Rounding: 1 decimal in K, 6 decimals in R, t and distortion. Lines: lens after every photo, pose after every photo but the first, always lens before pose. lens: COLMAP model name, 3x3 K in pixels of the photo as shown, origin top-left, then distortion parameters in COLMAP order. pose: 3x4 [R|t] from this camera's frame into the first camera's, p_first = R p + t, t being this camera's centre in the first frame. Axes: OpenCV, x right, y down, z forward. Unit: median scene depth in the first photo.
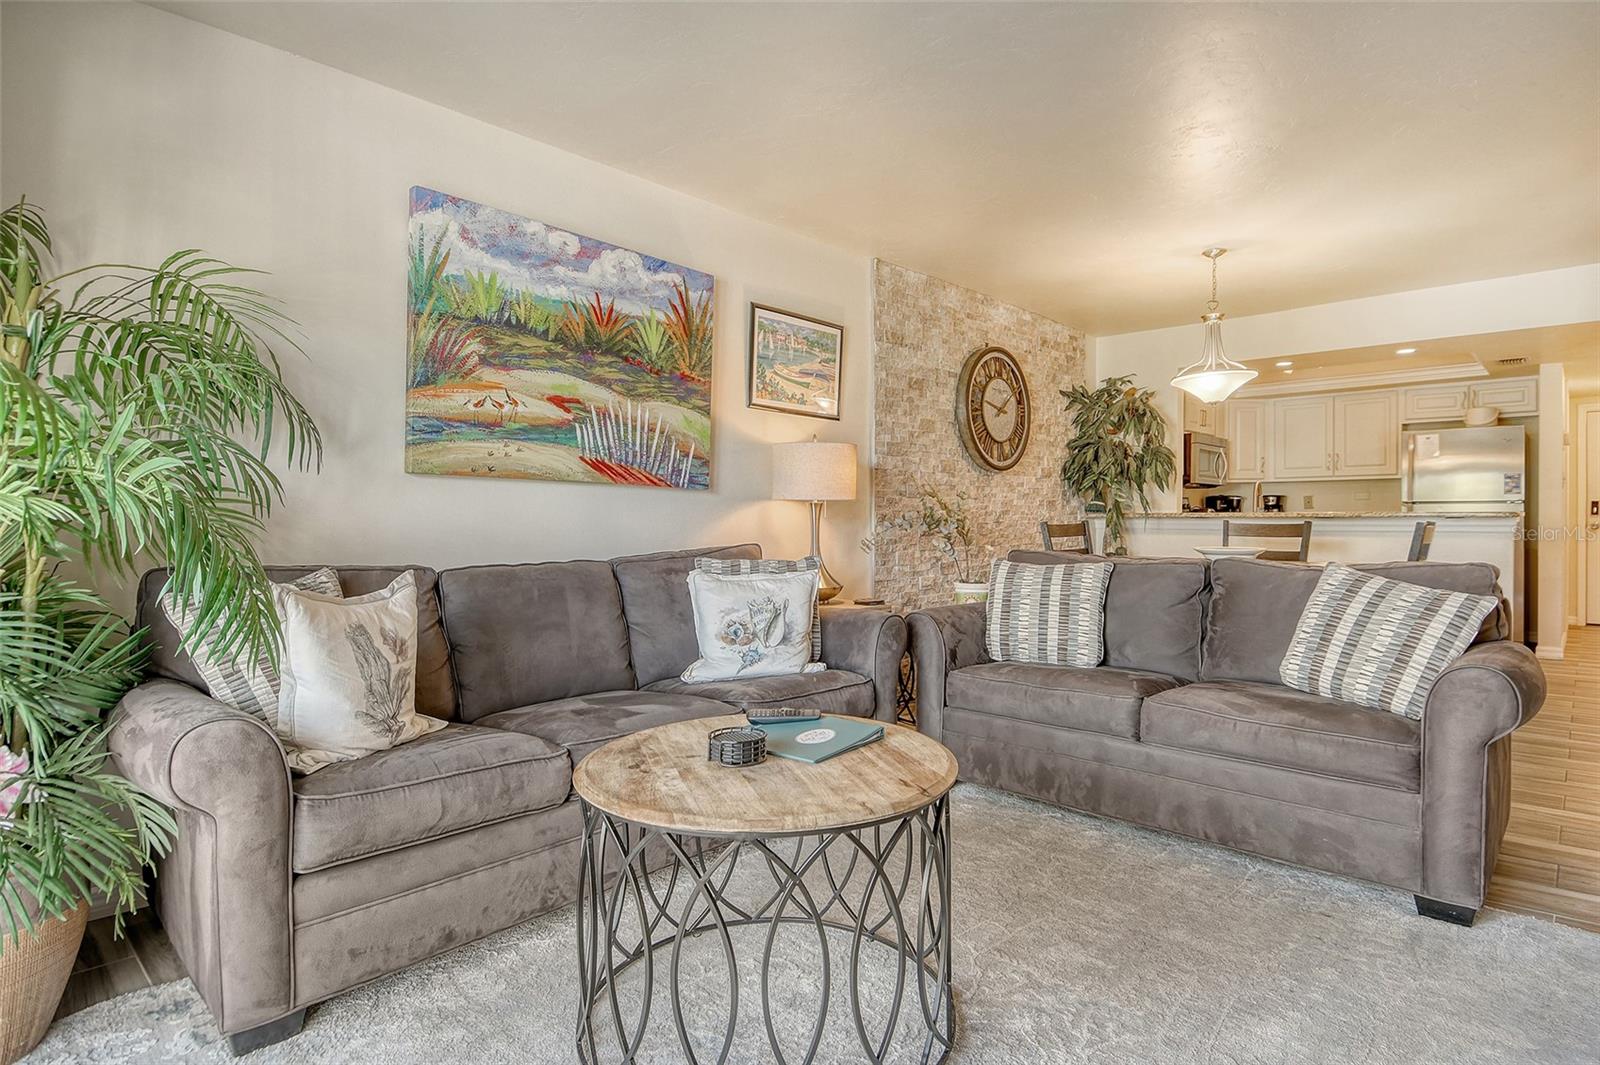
lens RADIAL K [[842.8, 0, 821.0], [0, 842.8, 540.0], [0, 0, 1]] dist [0.035747, -0.036692]
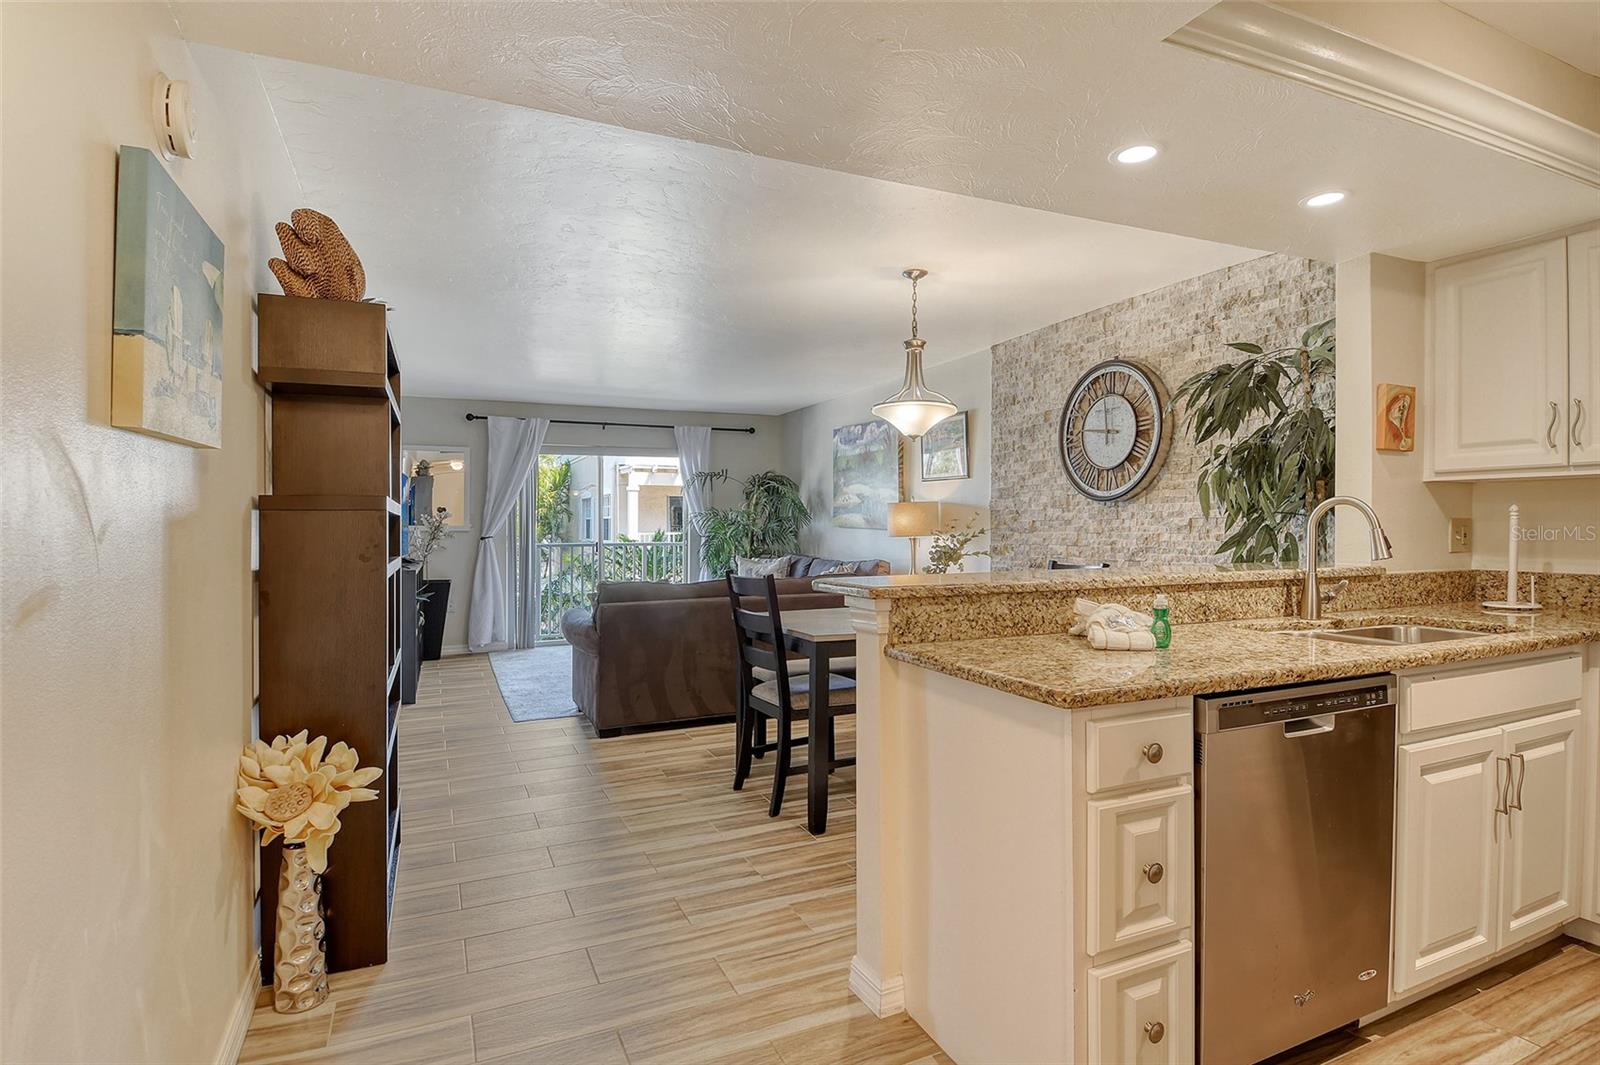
lens RADIAL K [[842.8, 0, 840.6], [0, 842.8, 557.7], [0, 0, 1]] dist [0.035747, -0.036692]
pose [[-0.369256, 0.041566, -0.928398, 1.217260], [-0.019747, 0.998423, 0.052556, -0.069366], [0.929118, 0.037740, -0.367853, 1.146798]]
